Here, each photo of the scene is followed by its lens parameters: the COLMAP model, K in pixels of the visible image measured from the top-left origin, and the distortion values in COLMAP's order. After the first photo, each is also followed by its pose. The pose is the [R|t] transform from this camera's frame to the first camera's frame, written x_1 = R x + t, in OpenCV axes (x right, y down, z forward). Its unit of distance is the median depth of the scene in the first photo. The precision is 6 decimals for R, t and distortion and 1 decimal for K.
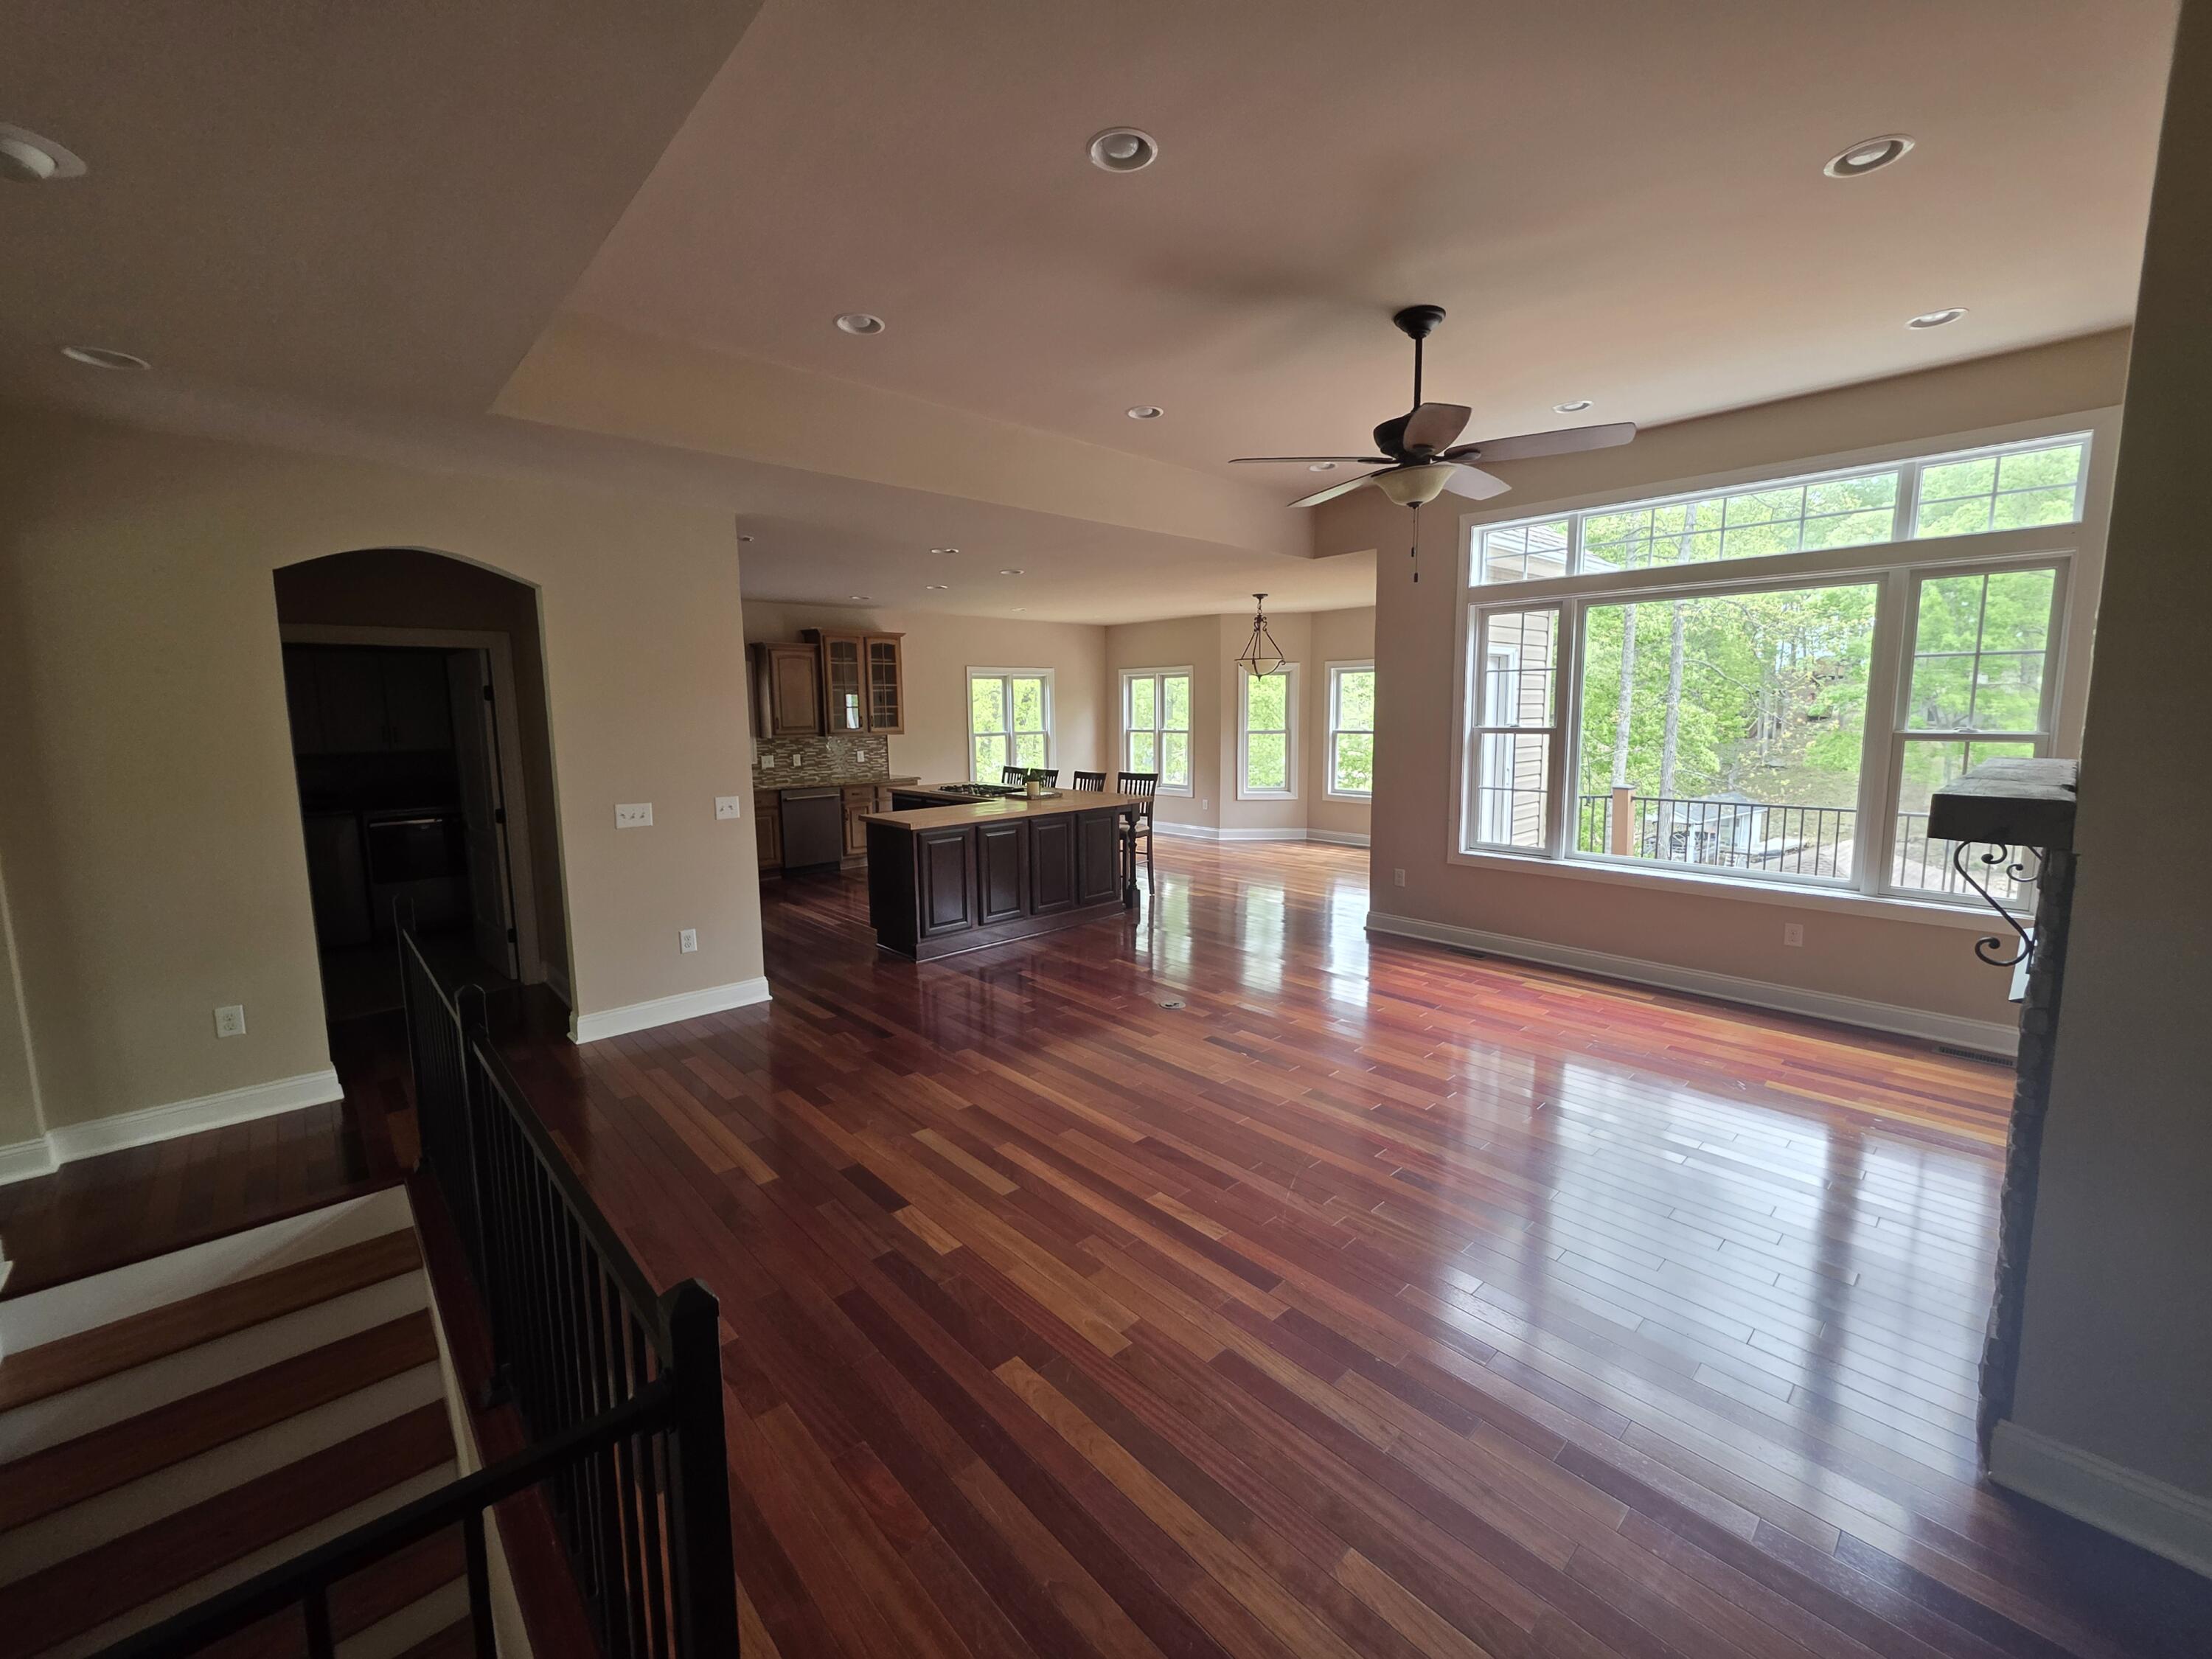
lens RADIAL K [[886.0, 0, 1119.8], [0, 886.0, 820.0], [0, 0, 1]] dist [-0.000081, 0.000217]
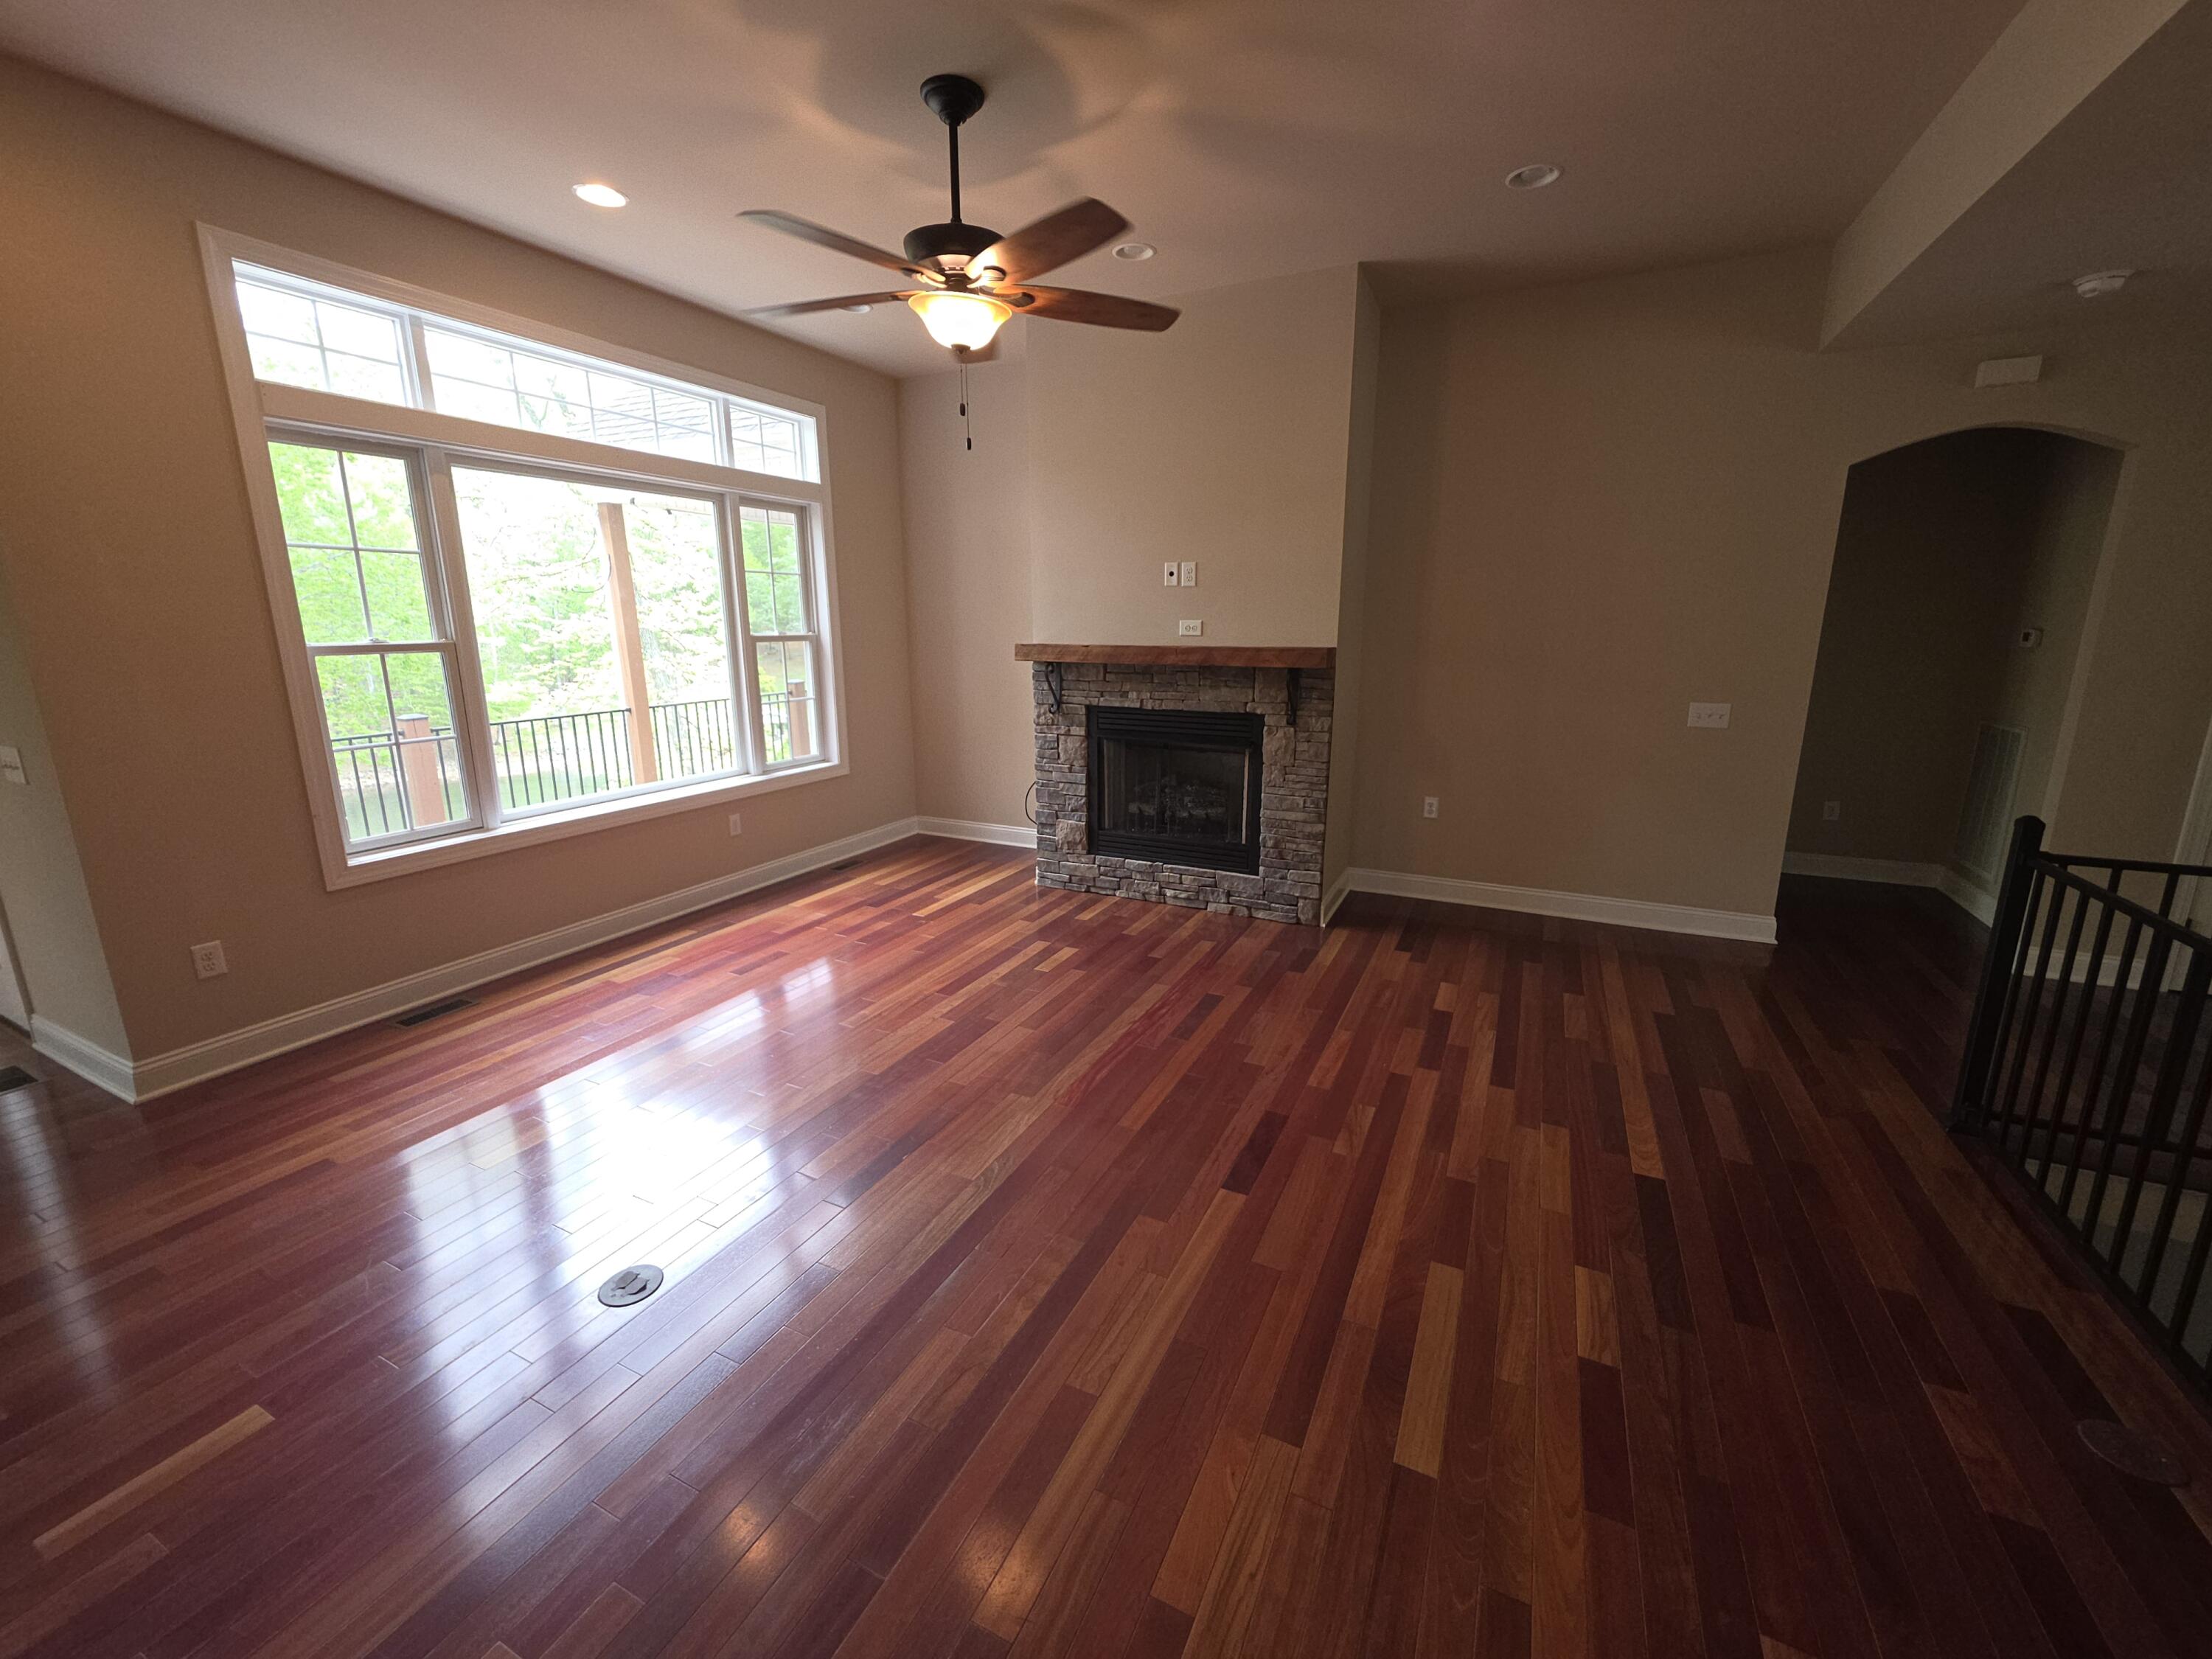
lens RADIAL K [[886.0, 0, 1117.2], [0, 886.0, 805.4], [0, 0, 1]] dist [-0.000081, 0.000217]
pose [[-0.359503, -0.184512, 0.914720, -0.223888], [0.123675, 0.962187, 0.242693, -0.055760], [-0.924912, 0.200377, -0.323089, 0.508636]]
